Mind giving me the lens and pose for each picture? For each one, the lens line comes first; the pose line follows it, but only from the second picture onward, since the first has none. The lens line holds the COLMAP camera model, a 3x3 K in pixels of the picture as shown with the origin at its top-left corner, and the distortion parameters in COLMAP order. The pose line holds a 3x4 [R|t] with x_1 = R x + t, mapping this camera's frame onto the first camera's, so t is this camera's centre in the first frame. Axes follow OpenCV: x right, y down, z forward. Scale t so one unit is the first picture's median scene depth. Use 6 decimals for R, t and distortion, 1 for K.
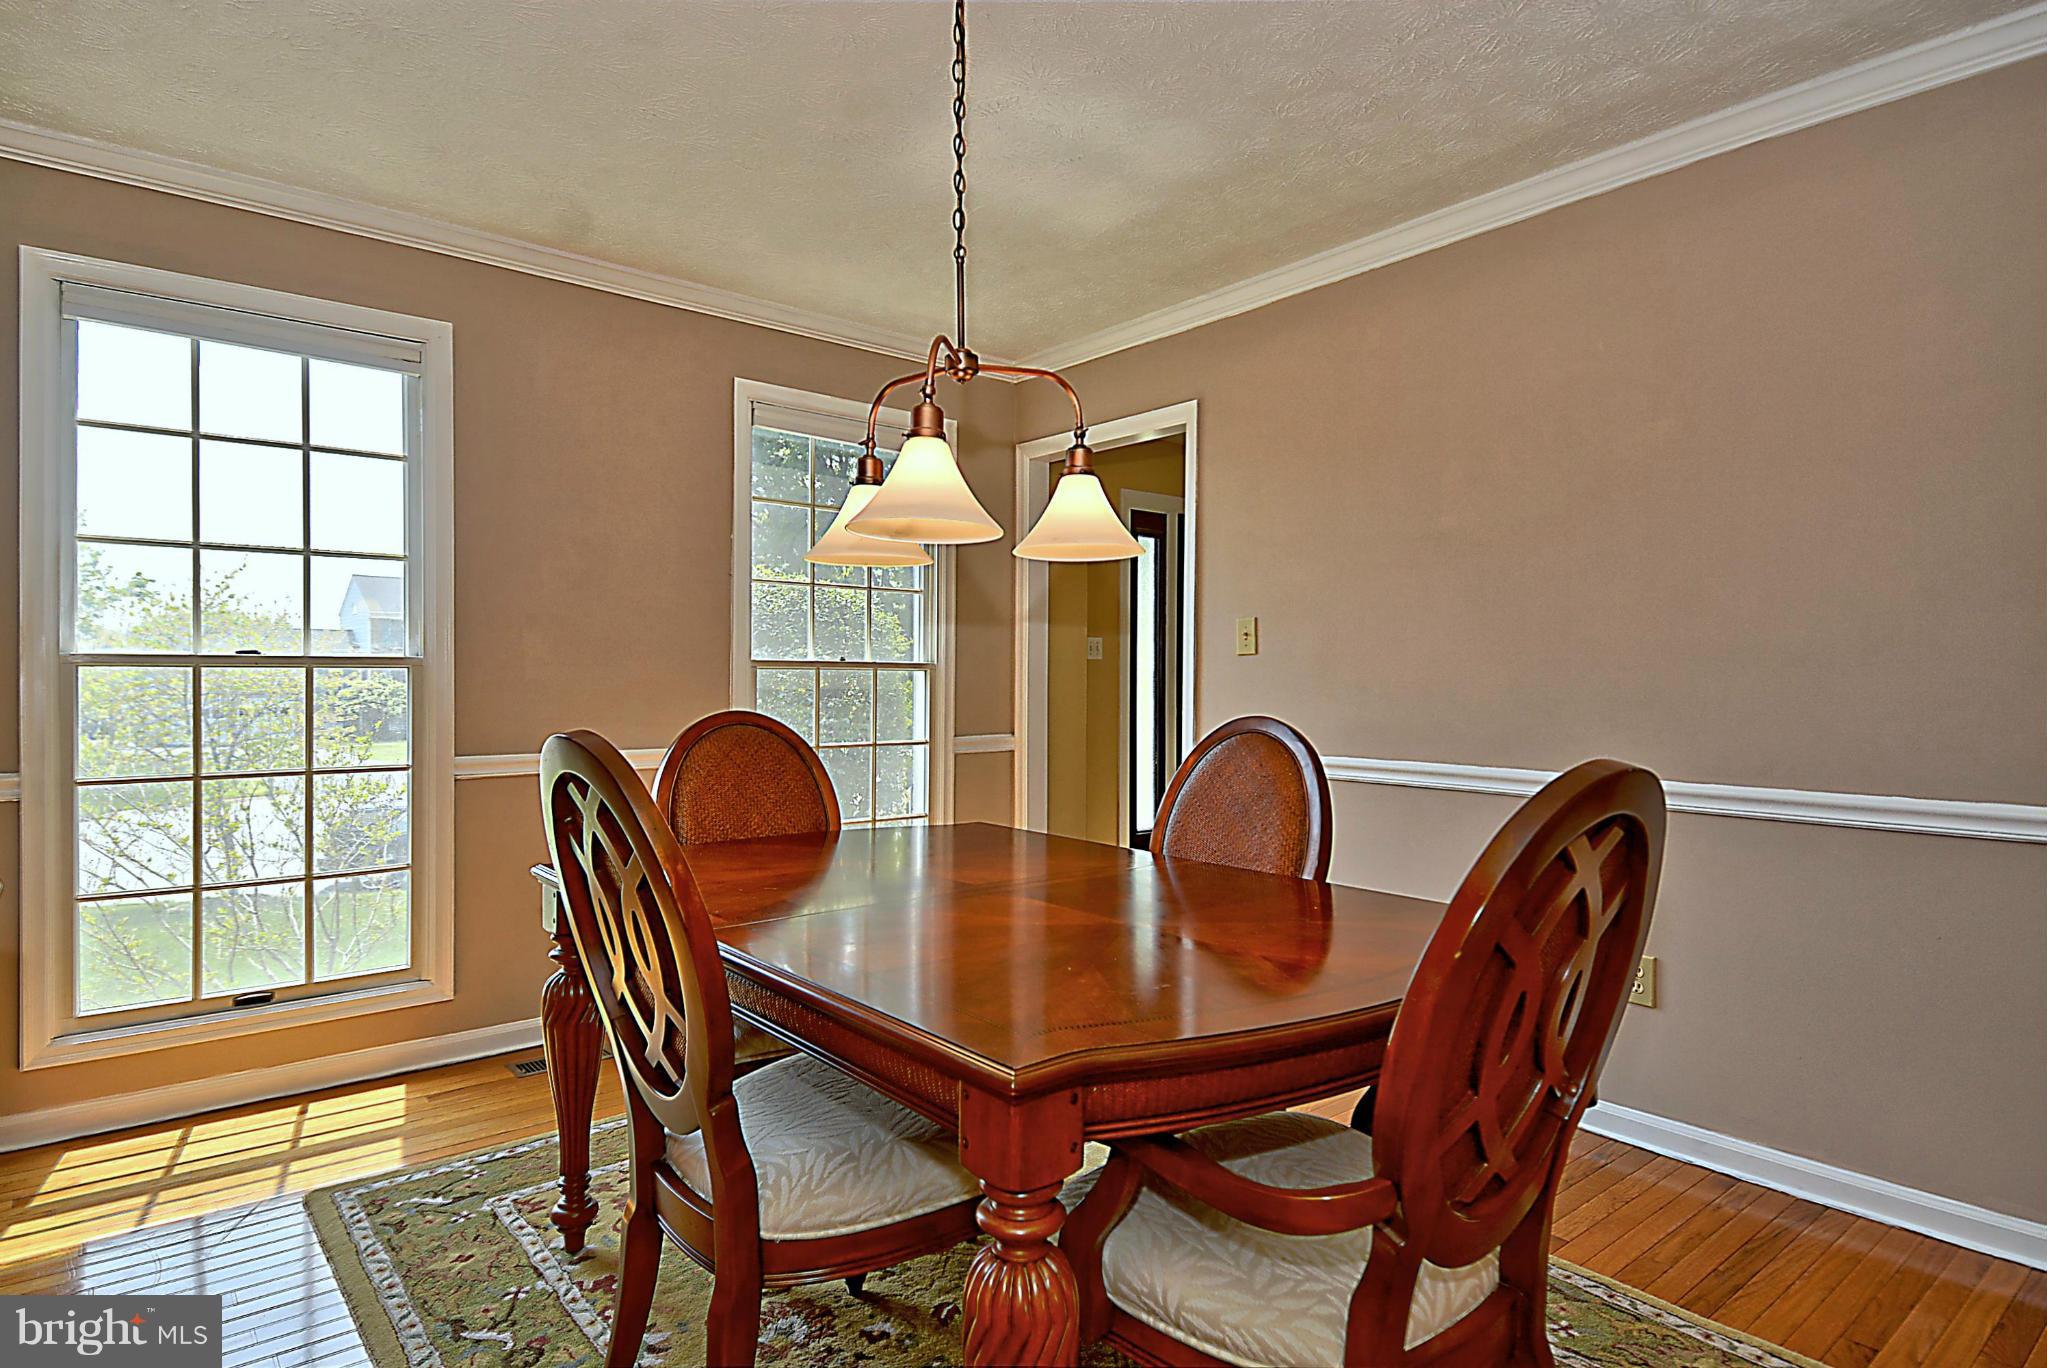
lens RADIAL K [[1164.4, 0, 1023.5], [0, 1164.4, 684.0], [0, 0, 1]] dist [0.041230, -0.000826]
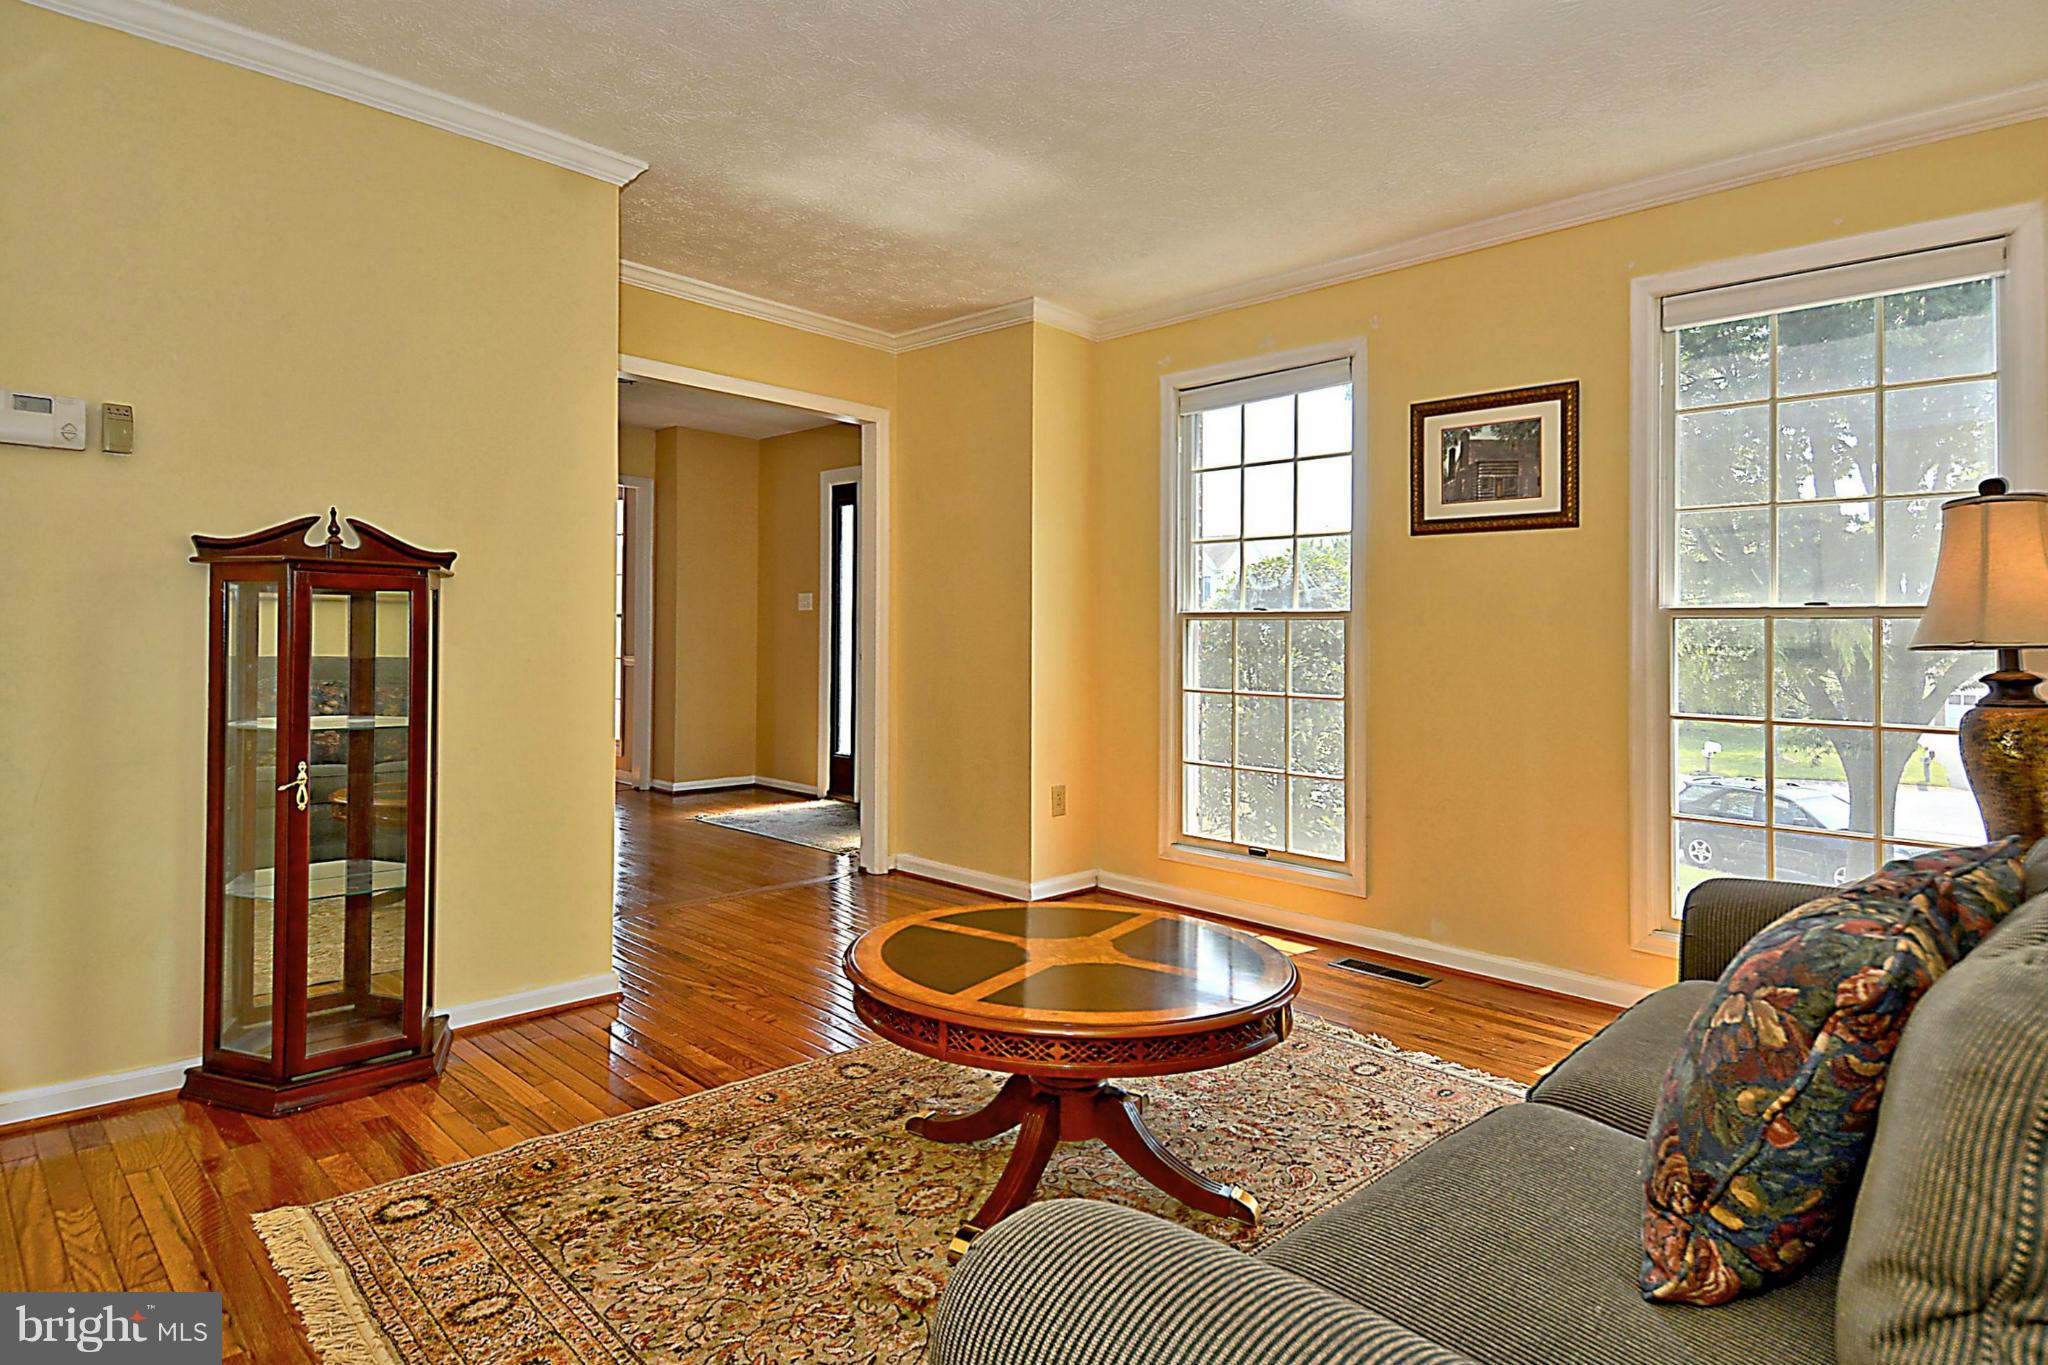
lens RADIAL K [[1104.1, 0, 1009.6], [0, 1104.1, 676.5], [0, 0, 1]] dist [0.075513, -0.060150]
pose [[0.114082, 0.044461, -0.992476, 0.223453], [-0.007008, 0.999009, 0.043948, -0.001775], [0.993447, 0.001941, 0.114280, 0.187914]]
